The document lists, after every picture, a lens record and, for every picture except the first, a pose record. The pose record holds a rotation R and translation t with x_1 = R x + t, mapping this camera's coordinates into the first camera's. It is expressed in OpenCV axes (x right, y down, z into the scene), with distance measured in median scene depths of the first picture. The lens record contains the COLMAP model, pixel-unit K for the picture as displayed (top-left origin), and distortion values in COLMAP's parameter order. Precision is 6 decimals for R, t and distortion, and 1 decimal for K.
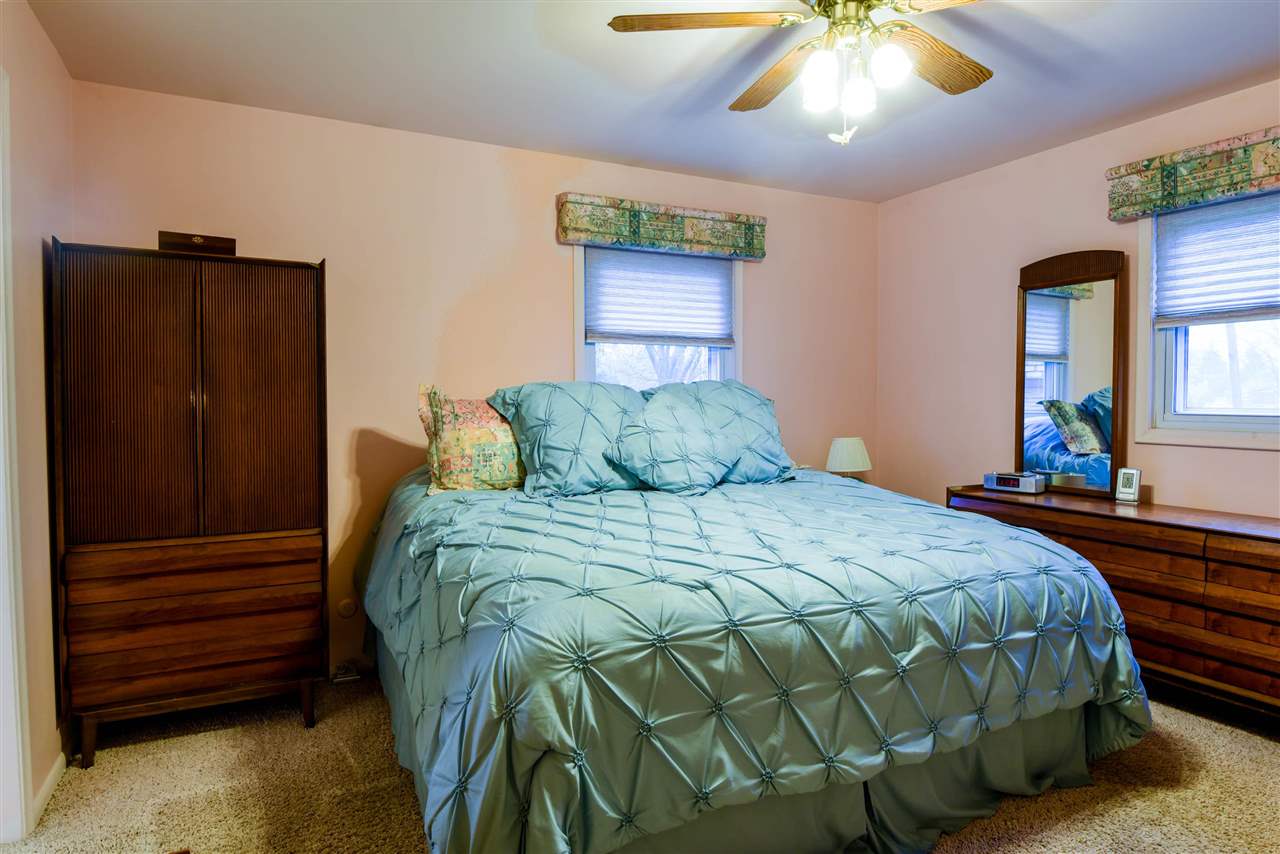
lens RADIAL K [[761.7, 0, 631.1], [0, 761.7, 426.4], [0, 0, 1]] dist [-0.003874, -0.004084]
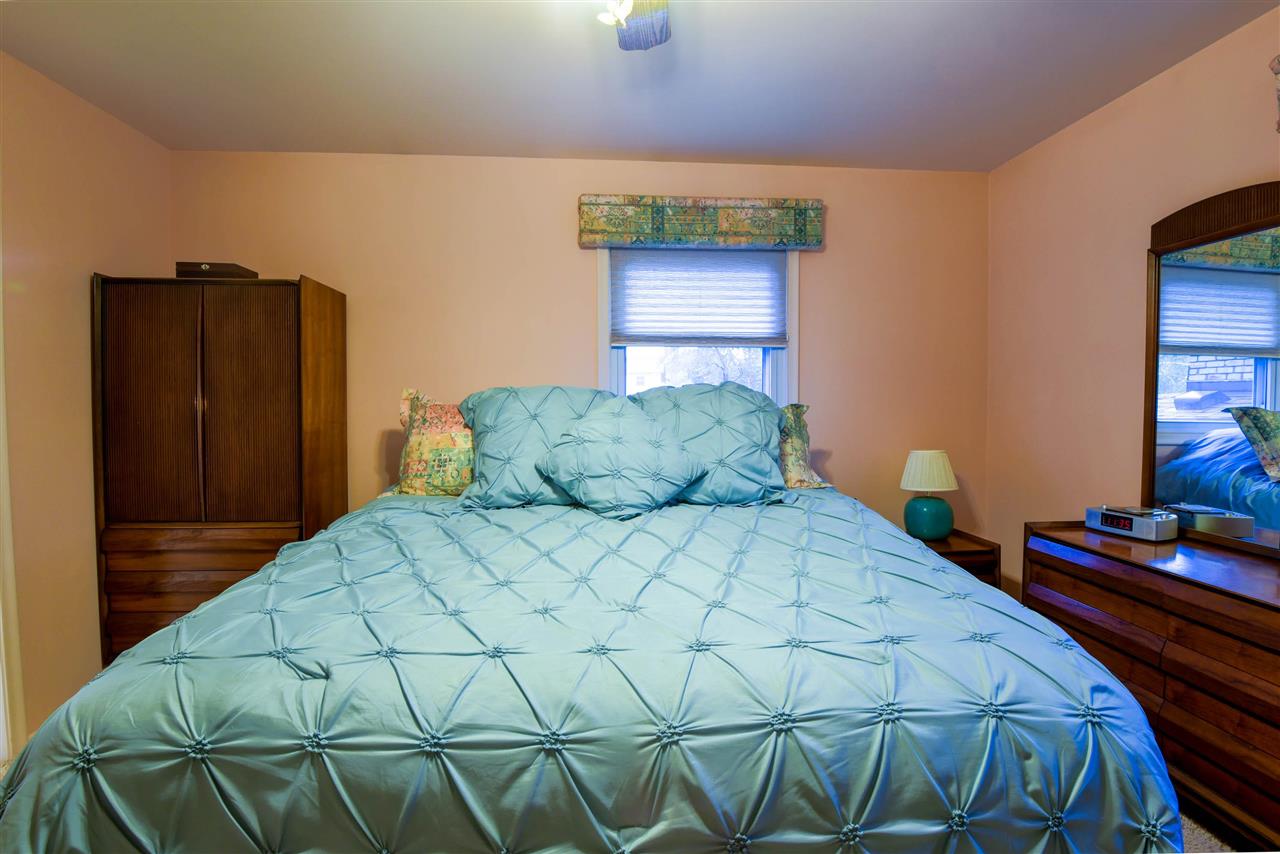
lens RADIAL K [[605.0, 0, 644.6], [0, 605.0, 425.7], [0, 0, 1]] dist [-0.027517, -0.005482]
pose [[0.922895, 0.017101, -0.384672, 0.356197], [-0.015433, 0.999853, 0.007425, -0.017598], [0.384742, -0.000915, 0.923024, 0.371914]]
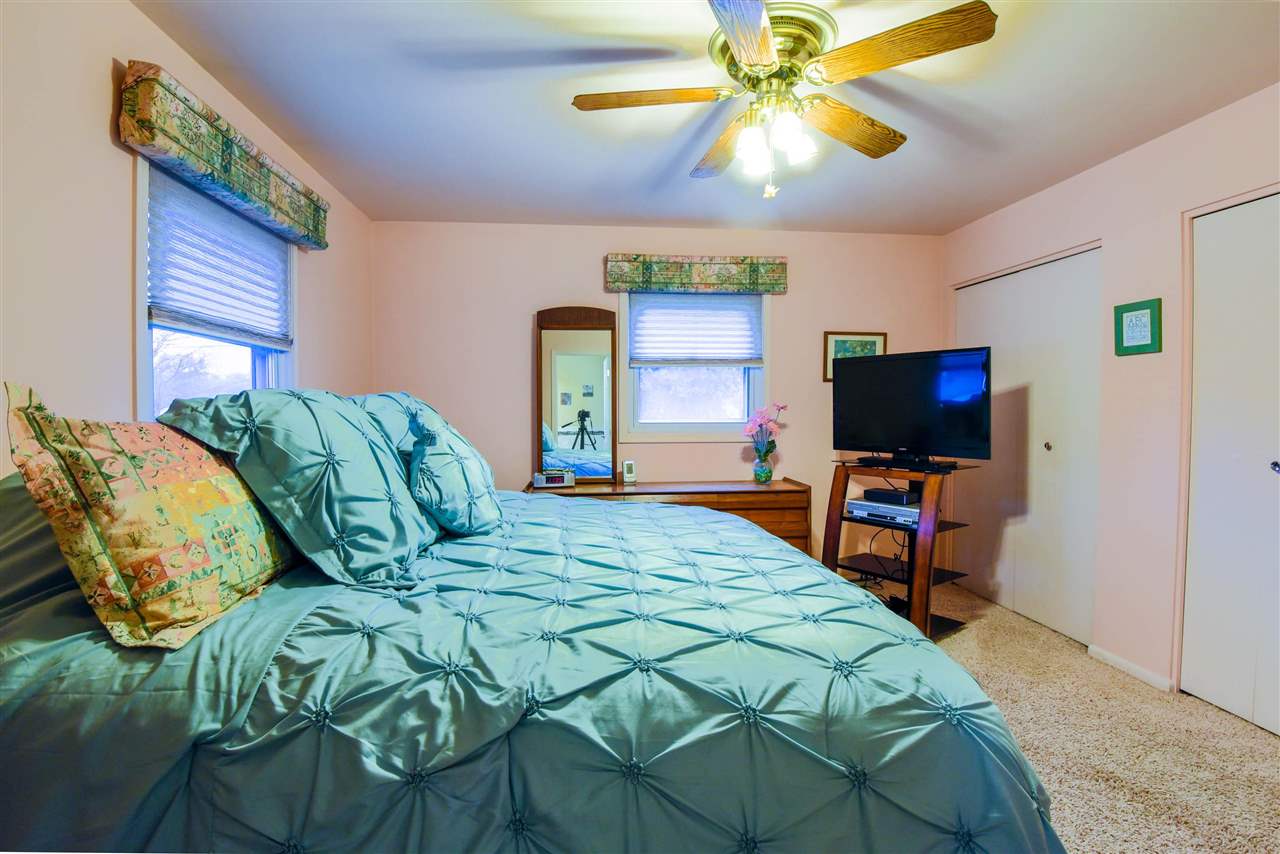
lens RADIAL K [[605.0, 0, 651.6], [0, 605.0, 420.7], [0, 0, 1]] dist [-0.027517, -0.005482]
pose [[0.334794, -0.016168, 0.942153, -0.458477], [0.038572, 0.999250, 0.003442, -0.026036], [-0.941502, 0.035188, 0.335166, 0.602651]]
